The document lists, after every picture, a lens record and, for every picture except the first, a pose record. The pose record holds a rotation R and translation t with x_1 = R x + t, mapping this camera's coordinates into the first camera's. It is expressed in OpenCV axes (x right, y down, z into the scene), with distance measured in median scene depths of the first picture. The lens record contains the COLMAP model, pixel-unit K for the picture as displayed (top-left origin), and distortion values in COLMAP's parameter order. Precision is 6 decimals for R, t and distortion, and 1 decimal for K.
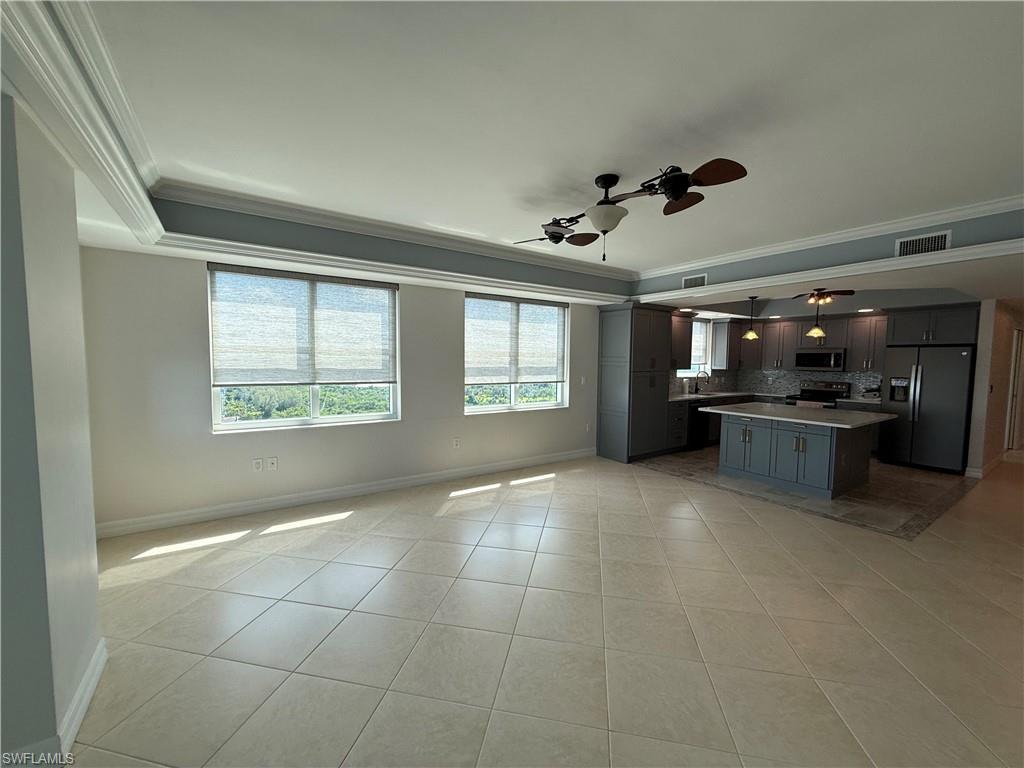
lens RADIAL K [[409.6, 0, 512.0], [0, 409.6, 384.0], [0, 0, 1]] dist [0.000172, -0.000285]
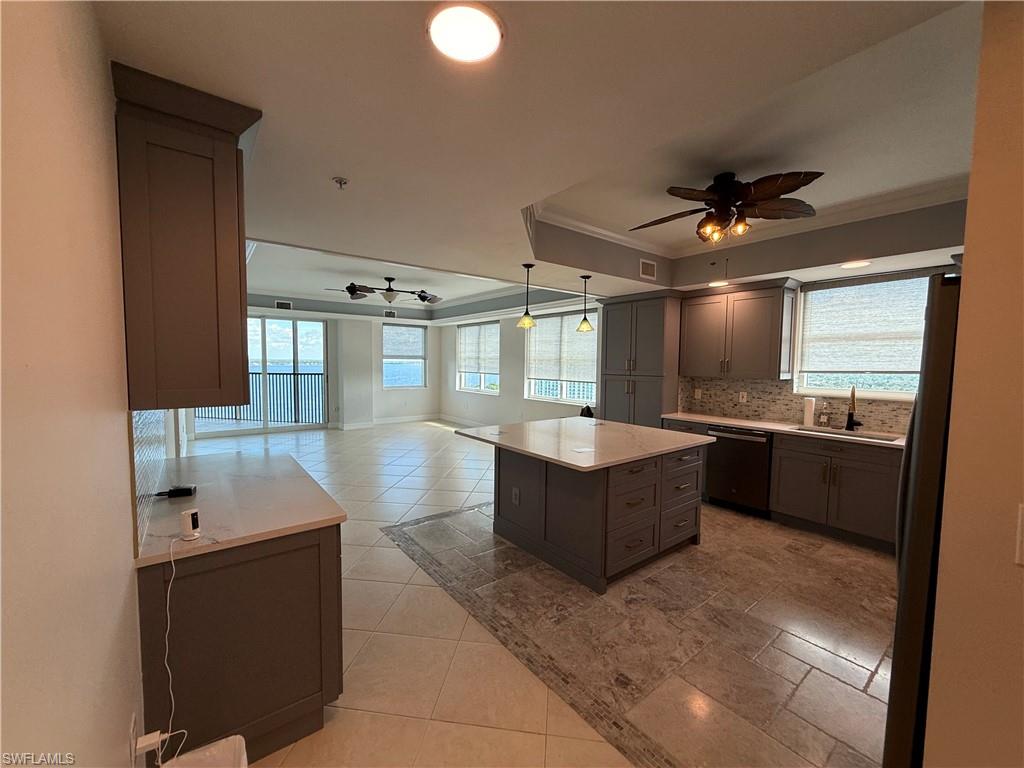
lens RADIAL K [[409.6, 0, 512.0], [0, 409.6, 384.0], [0, 0, 1]] dist [0.000172, -0.000285]
pose [[0.064690, 0.048043, -0.996748, 1.144662], [-0.071712, 0.996482, 0.043376, -0.032040], [0.995325, 0.068673, 0.067907, 0.700223]]
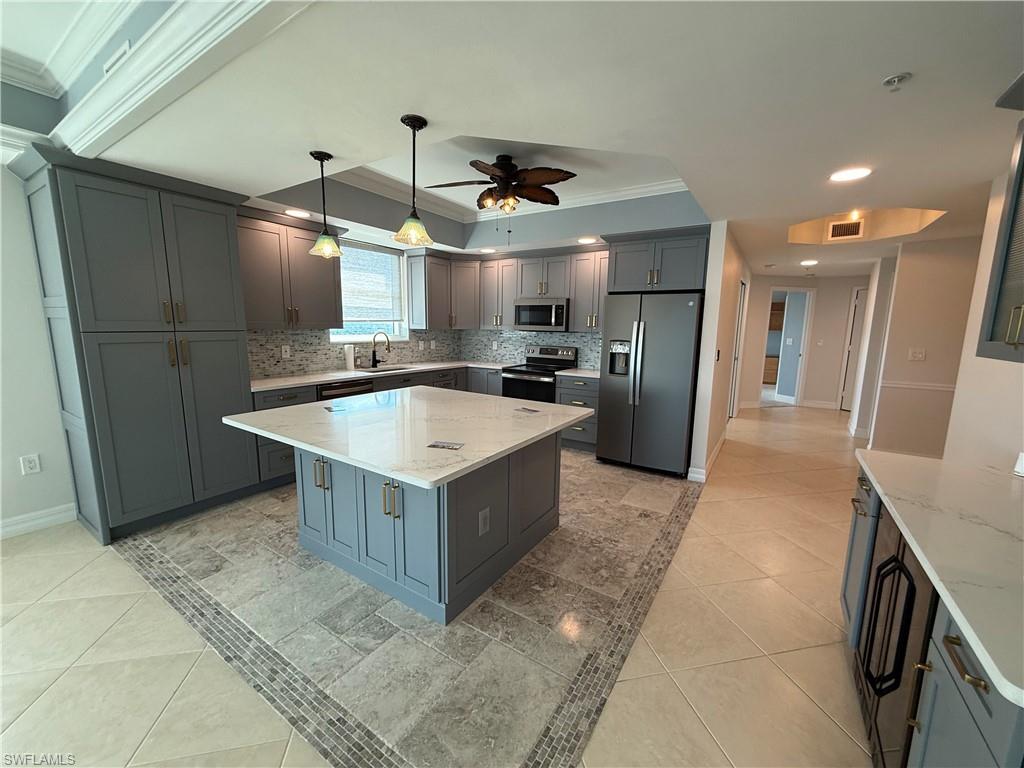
lens RADIAL K [[409.6, 0, 512.0], [0, 409.6, 384.0], [0, 0, 1]] dist [0.000172, -0.000285]
pose [[0.919840, -0.051899, 0.388845, 0.499963], [0.017159, 0.995584, 0.092291, -0.008556], [-0.391918, -0.078221, 0.916669, 0.431041]]
